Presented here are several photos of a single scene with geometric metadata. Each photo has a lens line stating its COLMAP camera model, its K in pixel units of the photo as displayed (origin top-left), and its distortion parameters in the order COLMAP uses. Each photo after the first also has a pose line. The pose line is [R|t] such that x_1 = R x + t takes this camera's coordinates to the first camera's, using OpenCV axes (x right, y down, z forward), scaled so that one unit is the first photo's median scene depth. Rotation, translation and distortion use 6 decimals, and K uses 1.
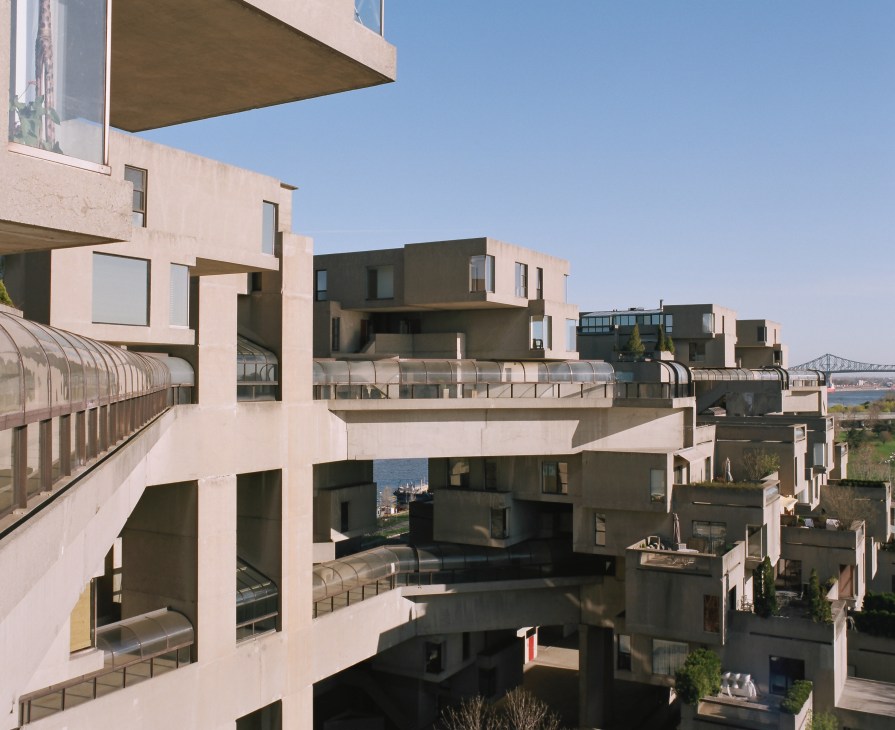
lens RADIAL K [[903.4, 0, 446.7], [0, 903.4, 365.7], [0, 0, 1]] dist [-0.023392, 0.000000]
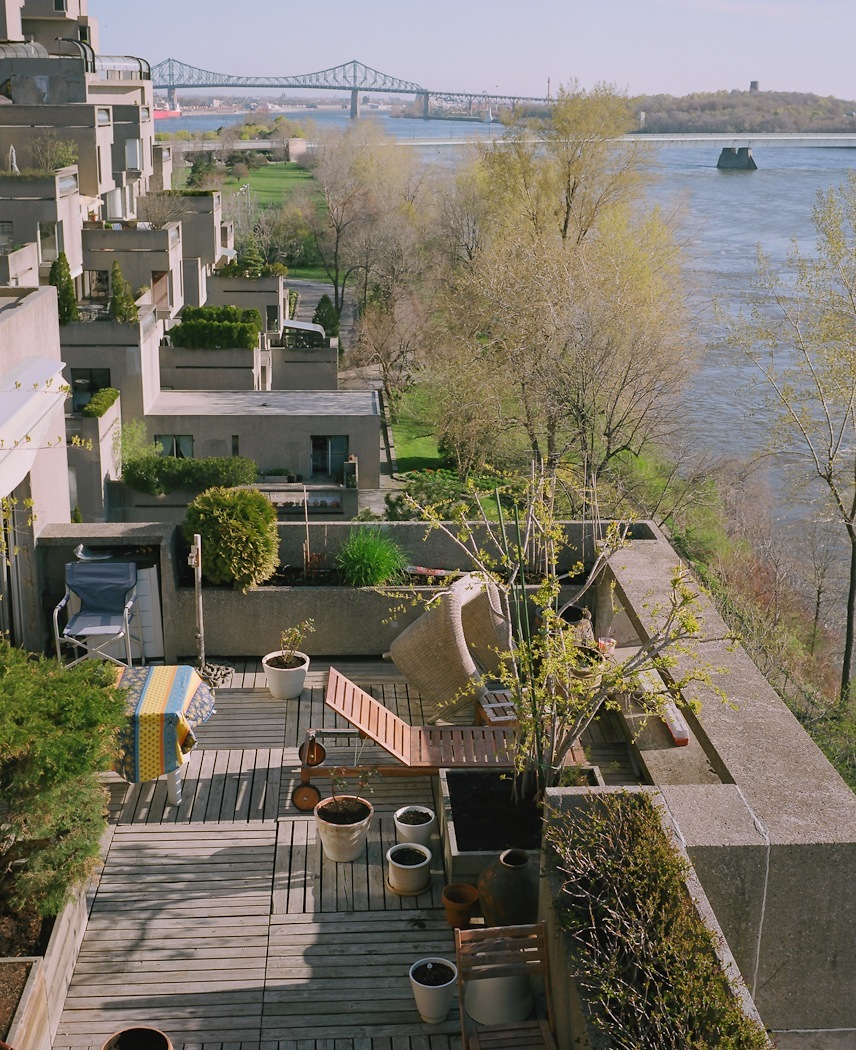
lens RADIAL K [[1373.2, 0, 427.9], [0, 1373.2, 525.4], [0, 0, 1]] dist [-0.034313, 0.000000]
pose [[0.838870, -0.143183, 0.525163, -0.036580], [-0.027195, 0.952555, 0.303149, 0.038657], [-0.543653, -0.268585, 0.795176, -0.157912]]
